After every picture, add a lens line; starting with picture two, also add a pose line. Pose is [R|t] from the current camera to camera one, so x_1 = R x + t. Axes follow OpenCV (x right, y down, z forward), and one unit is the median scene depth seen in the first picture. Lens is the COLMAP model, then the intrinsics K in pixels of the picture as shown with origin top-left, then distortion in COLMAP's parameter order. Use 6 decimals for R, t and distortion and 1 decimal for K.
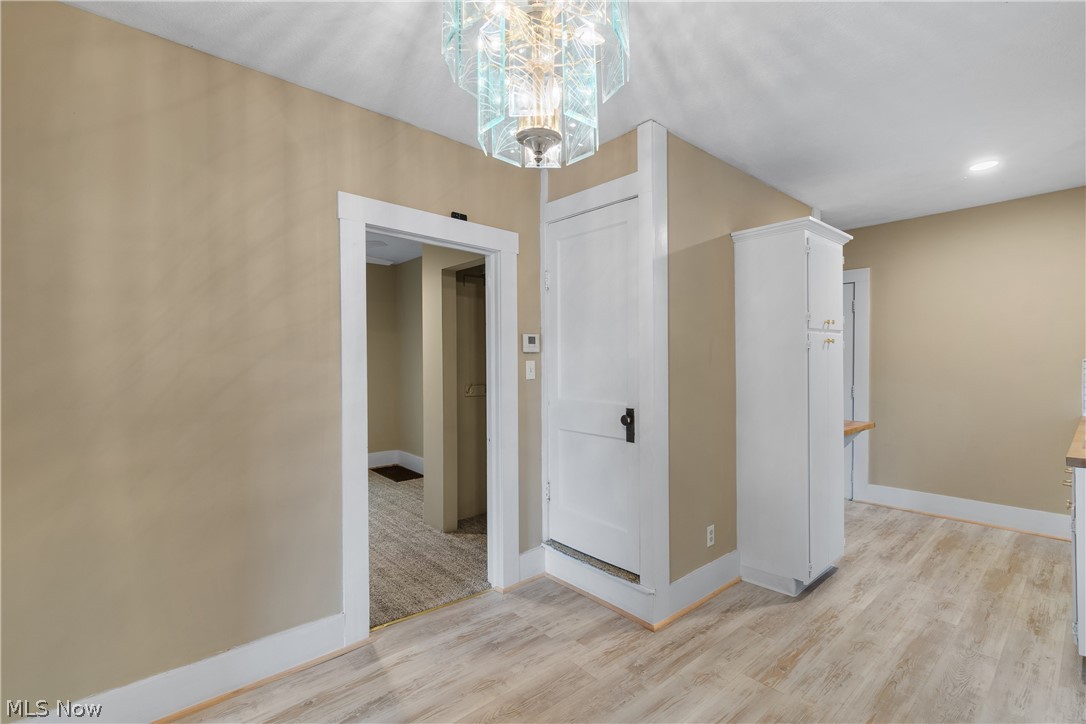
lens RADIAL K [[486.9, 0, 552.7], [0, 486.9, 366.1], [0, 0, 1]] dist [0.002928, -0.000964]
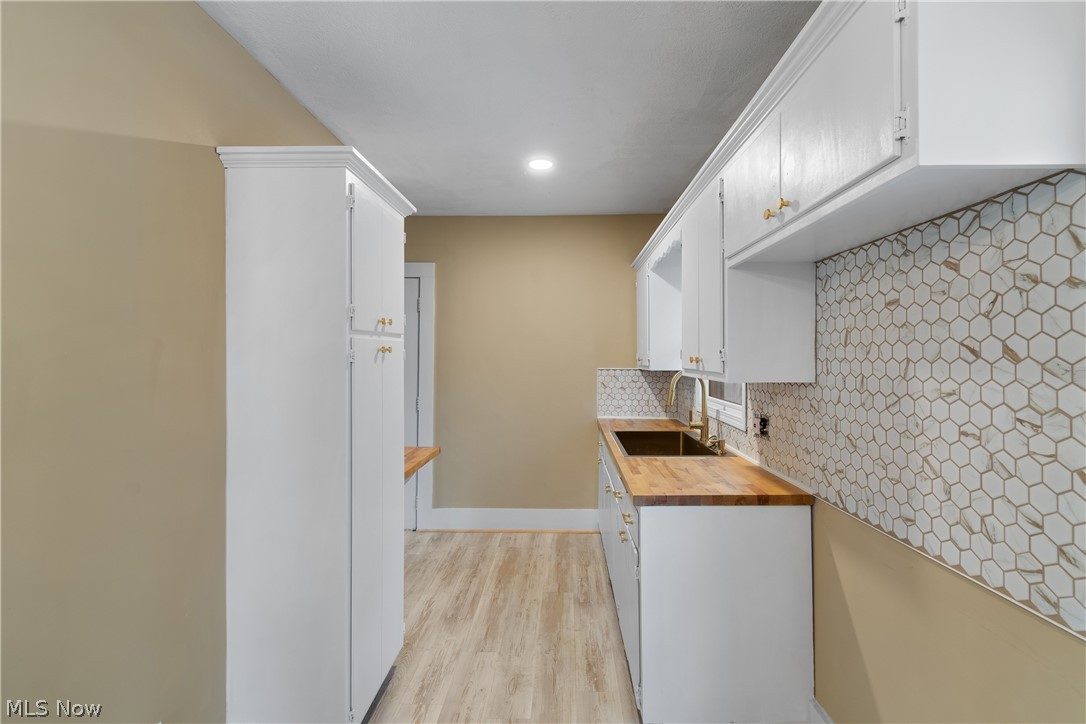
lens RADIAL K [[486.9, 0, 553.6], [0, 486.9, 351.5], [0, 0, 1]] dist [0.002928, -0.000964]
pose [[0.682677, 0.014190, 0.730583, 0.233704], [0.000729, 0.999798, -0.020100, -0.035133], [-0.730720, 0.014255, 0.682528, 0.366041]]
